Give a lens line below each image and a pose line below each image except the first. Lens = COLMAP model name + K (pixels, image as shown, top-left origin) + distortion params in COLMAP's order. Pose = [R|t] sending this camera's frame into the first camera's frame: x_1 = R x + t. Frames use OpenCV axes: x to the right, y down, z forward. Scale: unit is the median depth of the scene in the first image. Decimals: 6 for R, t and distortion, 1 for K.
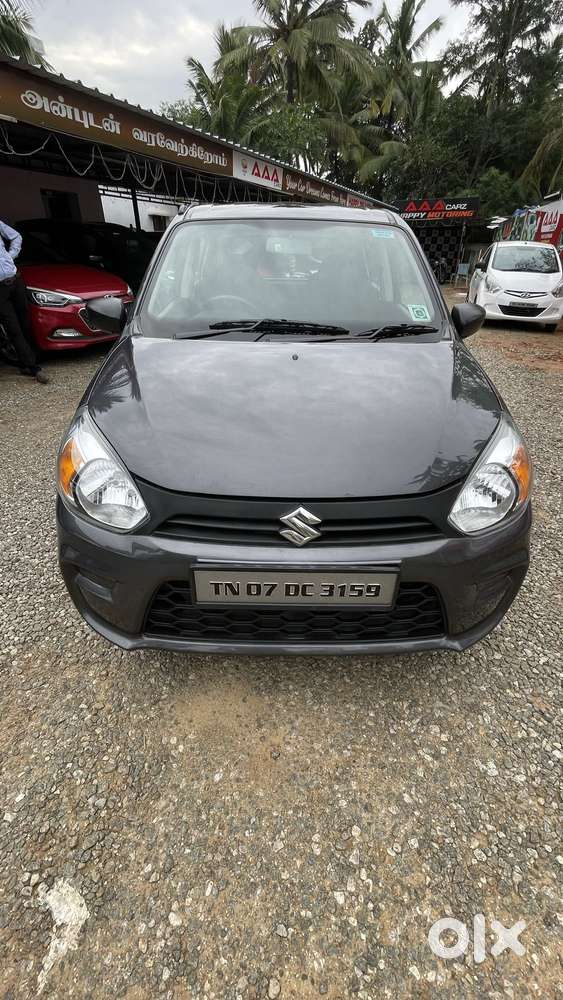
lens RADIAL K [[417.2, 0, 282.9], [0, 417.2, 499.5], [0, 0, 1]] dist [-0.002146, -0.001100]
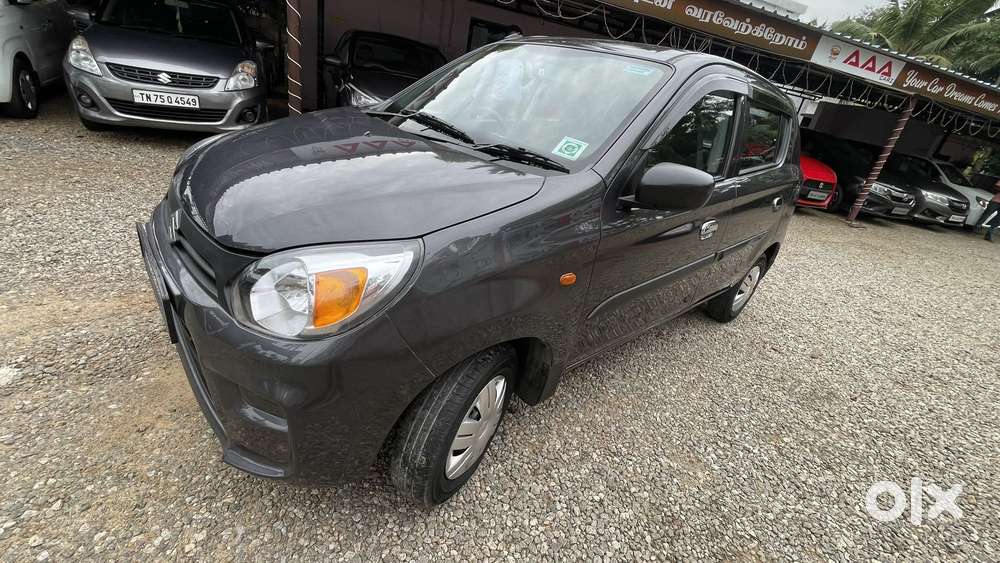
lens RADIAL K [[417.2, 0, 502.7], [0, 417.2, 283.1], [0, 0, 1]] dist [-0.002146, -0.001100]
pose [[0.659782, 0.417065, -0.625095, 1.045688], [-0.520765, 0.853471, 0.019775, -0.220228], [0.541748, 0.312481, 0.780298, 0.487987]]
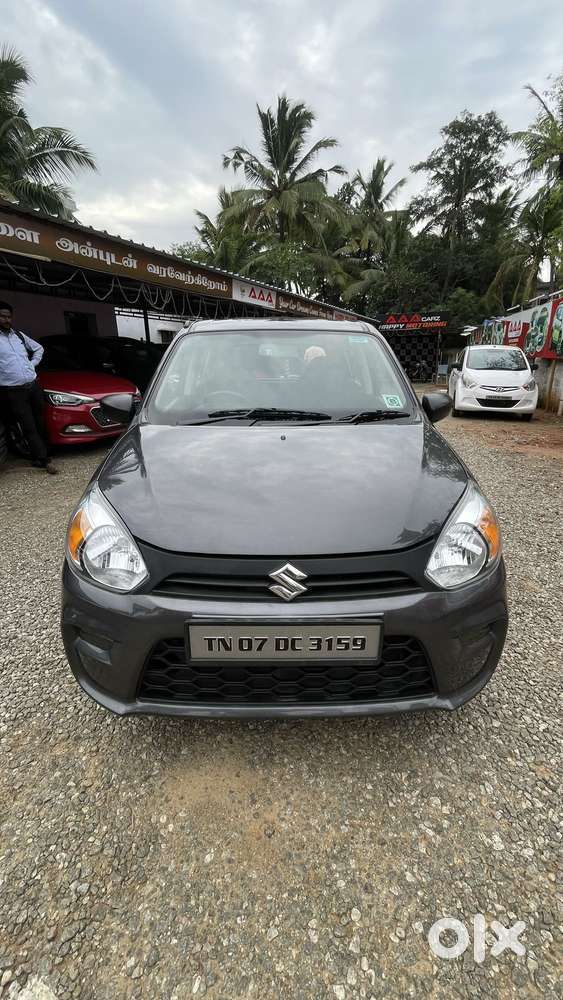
lens RADIAL K [[417.2, 0, 282.2], [0, 417.2, 502.4], [0, 0, 1]] dist [-0.002146, -0.001100]
pose [[0.999814, -0.019107, 0.002535, 0.020824], [0.019225, 0.979152, -0.202219, 0.061103], [0.001381, 0.202230, 0.979337, -0.077550]]
